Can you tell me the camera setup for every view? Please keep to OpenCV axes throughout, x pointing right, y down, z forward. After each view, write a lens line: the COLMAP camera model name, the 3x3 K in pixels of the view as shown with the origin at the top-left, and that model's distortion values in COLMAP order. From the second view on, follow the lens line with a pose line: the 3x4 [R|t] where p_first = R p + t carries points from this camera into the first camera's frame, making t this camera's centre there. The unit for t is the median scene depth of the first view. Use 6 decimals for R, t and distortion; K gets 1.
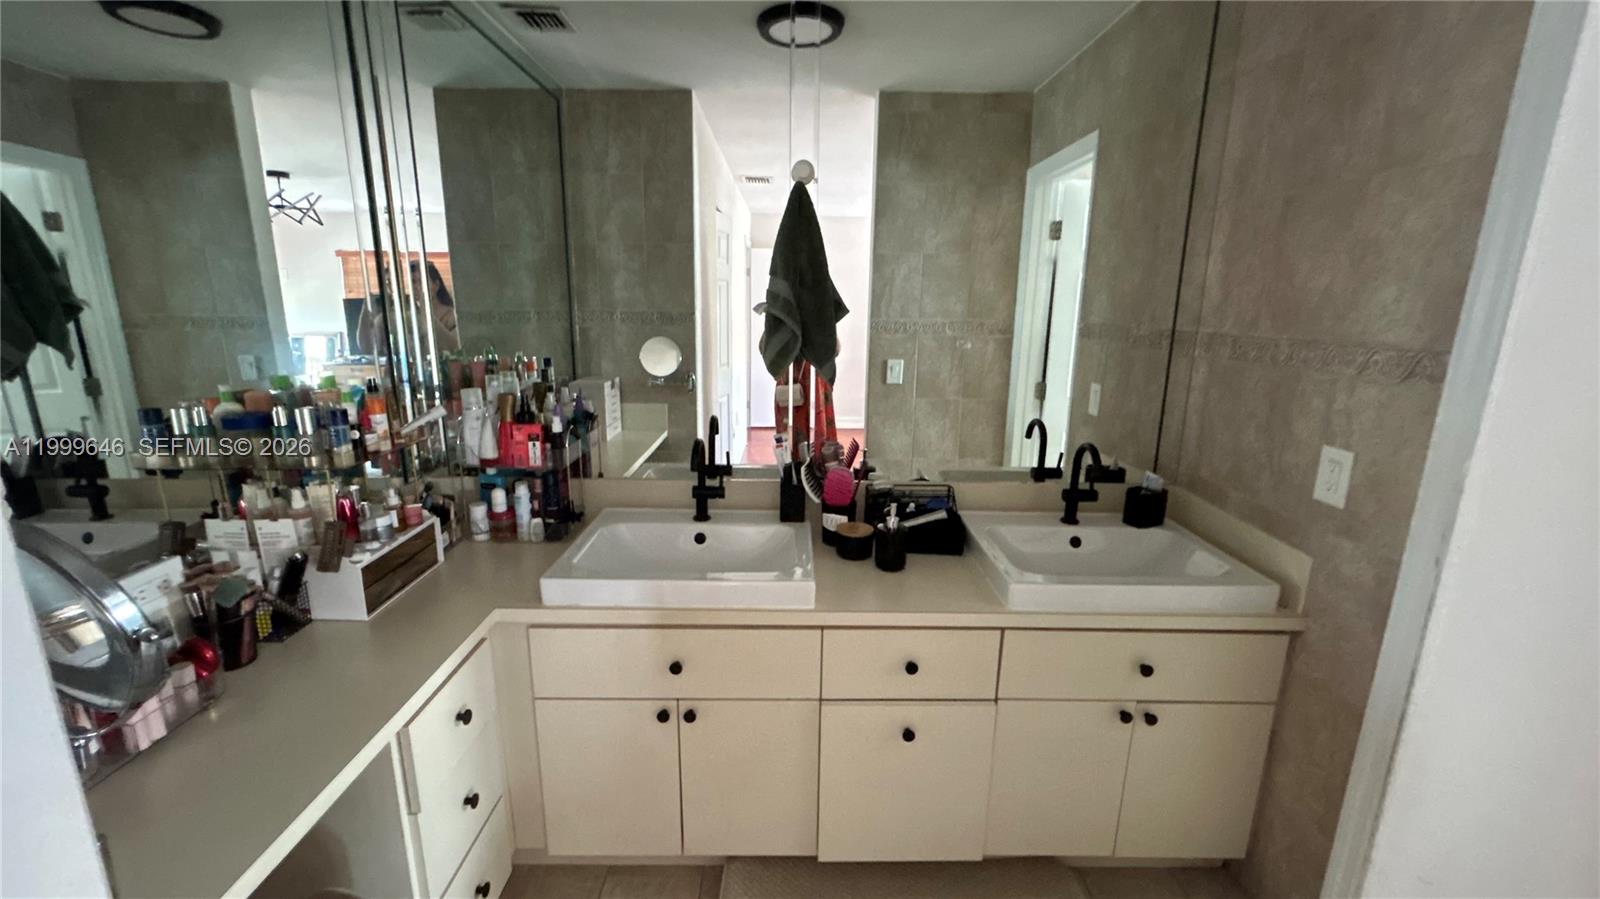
lens RADIAL K [[659.5, 0, 798.0], [0, 659.5, 447.6], [0, 0, 1]] dist [0.007581, -0.000676]
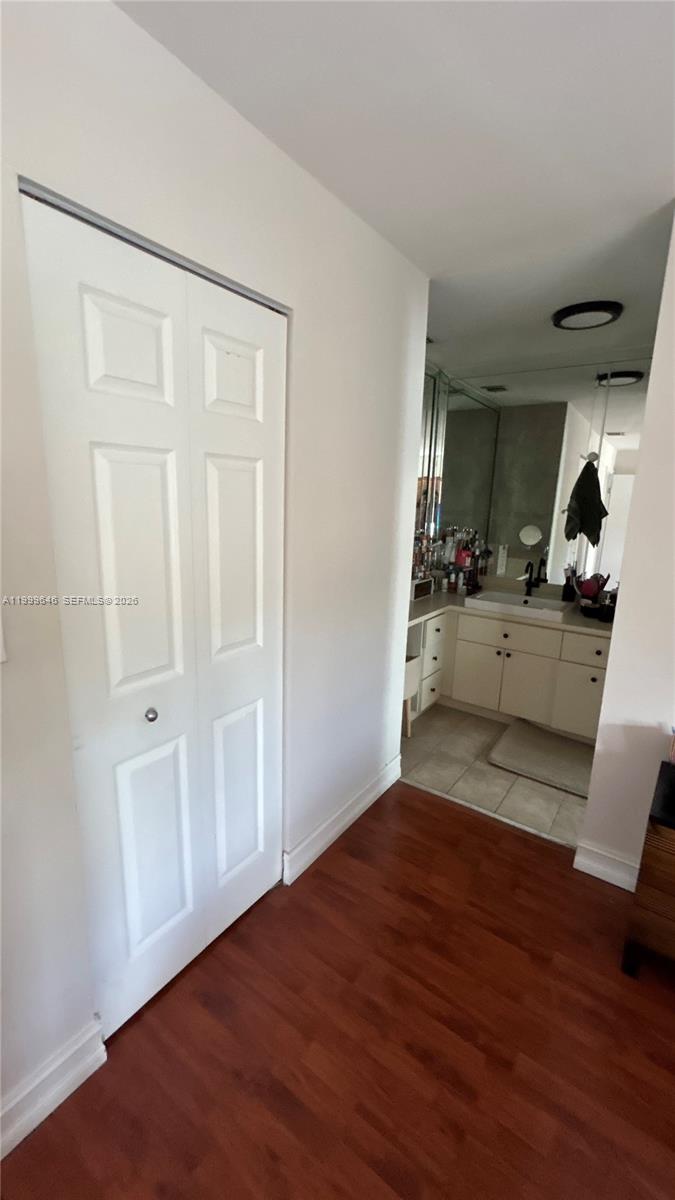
lens RADIAL K [[494.7, 0, 336.0], [0, 494.7, 601.3], [0, 0, 1]] dist [0.007581, -0.000676]
pose [[0.812420, 0.136802, -0.566797, 0.331788], [-0.151905, 0.988177, 0.020773, 0.206099], [0.562937, 0.069223, 0.823596, -0.955887]]
